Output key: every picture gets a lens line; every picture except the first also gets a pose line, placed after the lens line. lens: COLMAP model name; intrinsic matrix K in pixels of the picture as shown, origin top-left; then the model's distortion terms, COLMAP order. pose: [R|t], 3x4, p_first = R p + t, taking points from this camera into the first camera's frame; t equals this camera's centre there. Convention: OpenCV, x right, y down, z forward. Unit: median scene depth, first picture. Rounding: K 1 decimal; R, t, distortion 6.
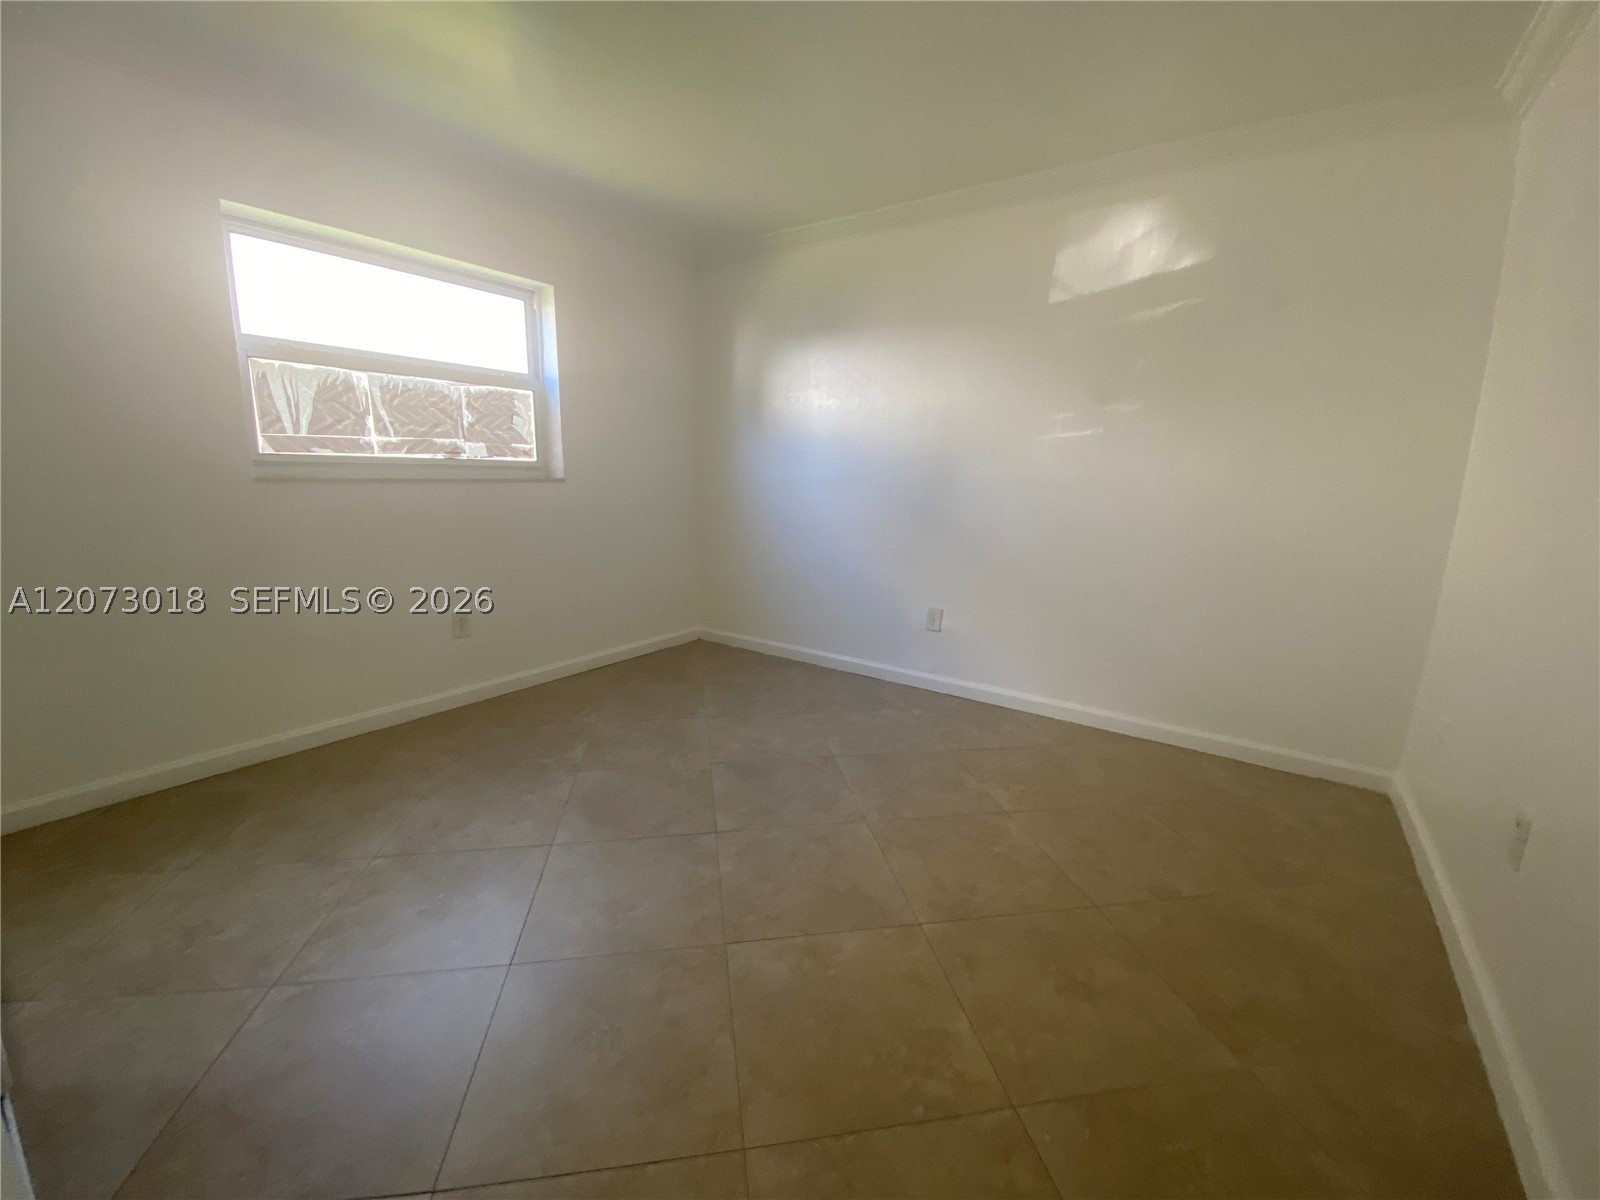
lens RADIAL K [[651.8, 0, 796.4], [0, 651.8, 603.1], [0, 0, 1]] dist [0.051741, -0.032703]
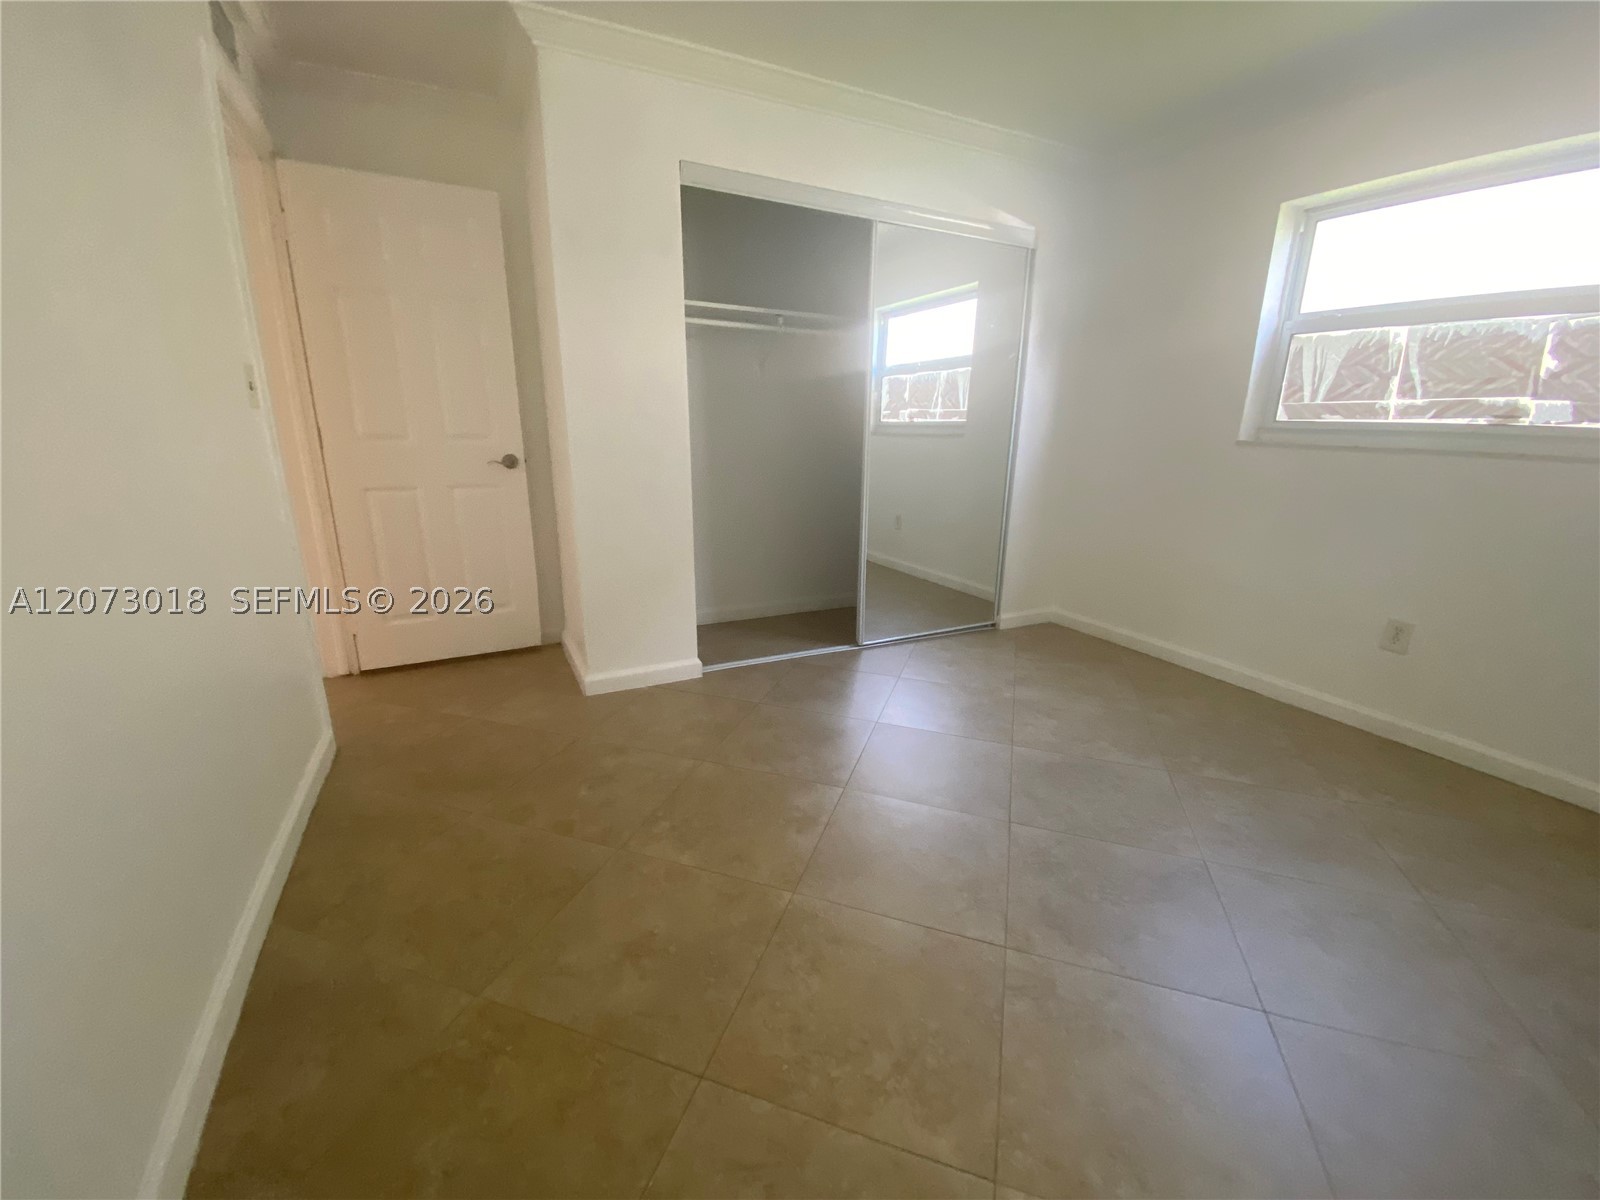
lens RADIAL K [[651.8, 0, 796.4], [0, 651.8, 603.1], [0, 0, 1]] dist [0.051741, -0.032703]
pose [[-0.469400, 0.212456, -0.857045, 0.555541], [-0.201988, 0.919048, 0.338454, -0.140077], [0.859573, 0.331983, -0.388488, 0.746145]]
